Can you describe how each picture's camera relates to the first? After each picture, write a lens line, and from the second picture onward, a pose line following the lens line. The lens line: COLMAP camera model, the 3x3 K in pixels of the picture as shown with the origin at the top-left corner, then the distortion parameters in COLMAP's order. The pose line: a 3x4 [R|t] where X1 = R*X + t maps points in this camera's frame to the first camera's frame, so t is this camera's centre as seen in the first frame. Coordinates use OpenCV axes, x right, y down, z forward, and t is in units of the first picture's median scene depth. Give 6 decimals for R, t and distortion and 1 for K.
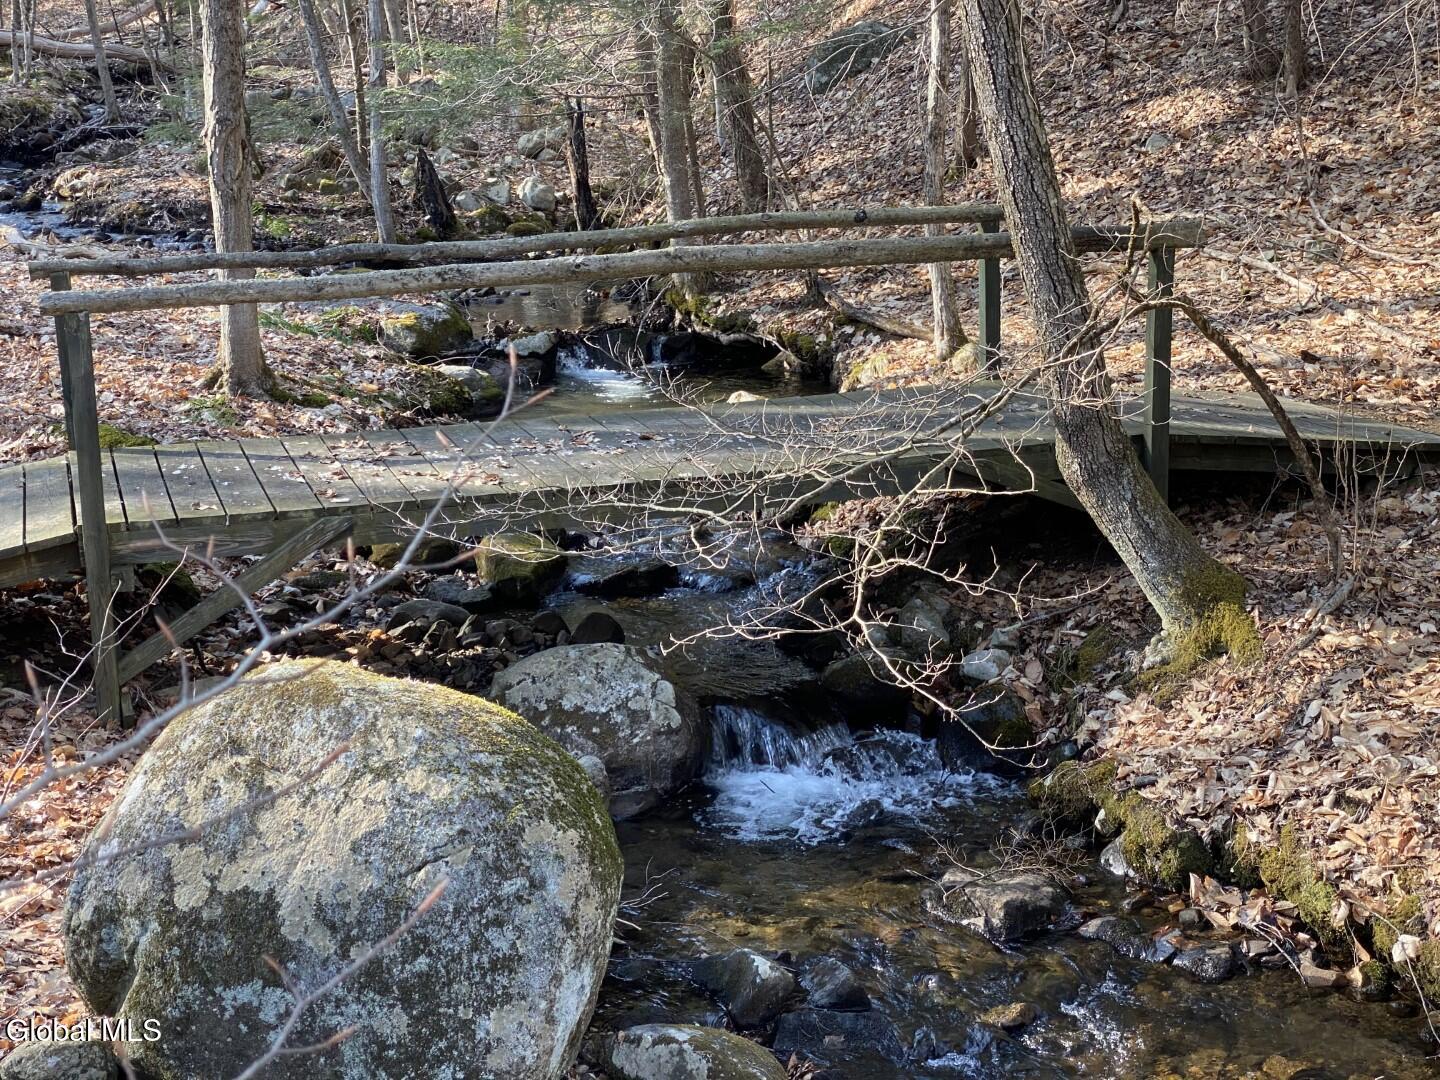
lens RADIAL K [[2183.8, 0, 721.9], [0, 2183.8, 537.6], [0, 0, 1]] dist [0.156263, 0.000000]
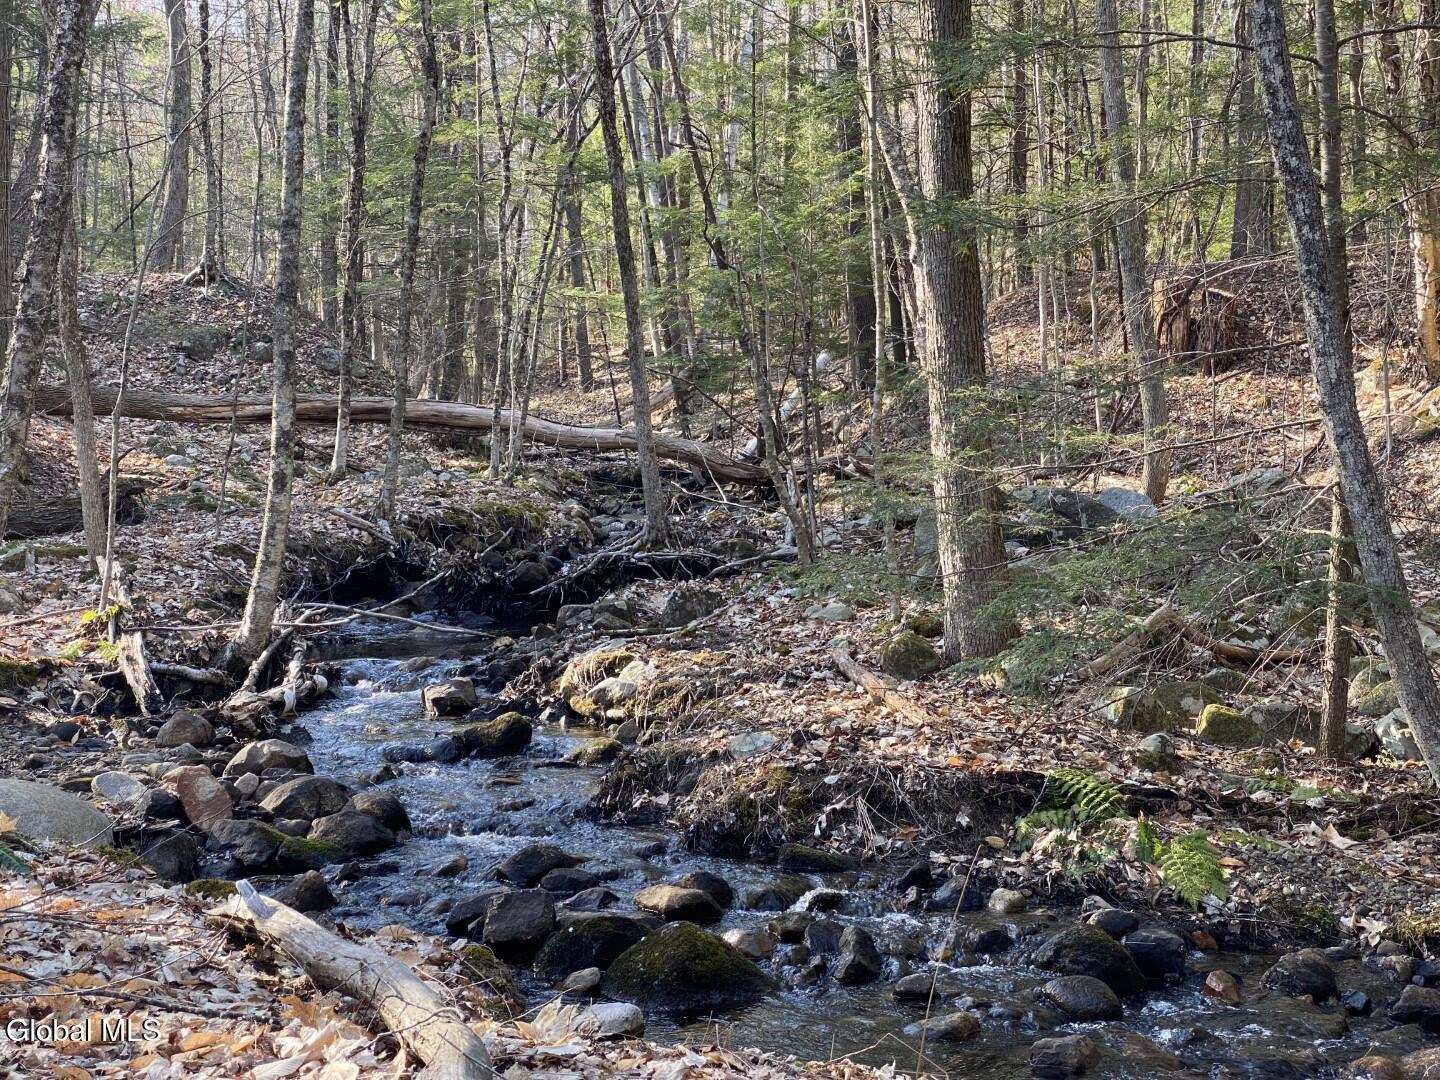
lens RADIAL K [[2183.8, 0, 719.2], [0, 2183.8, 539.7], [0, 0, 1]] dist [0.156263, 0.000000]
pose [[0.980938, 0.034655, -0.191204, -0.186562], [-0.070057, 0.980867, -0.181636, -0.109923], [0.181251, 0.191569, 0.964598, 0.579062]]
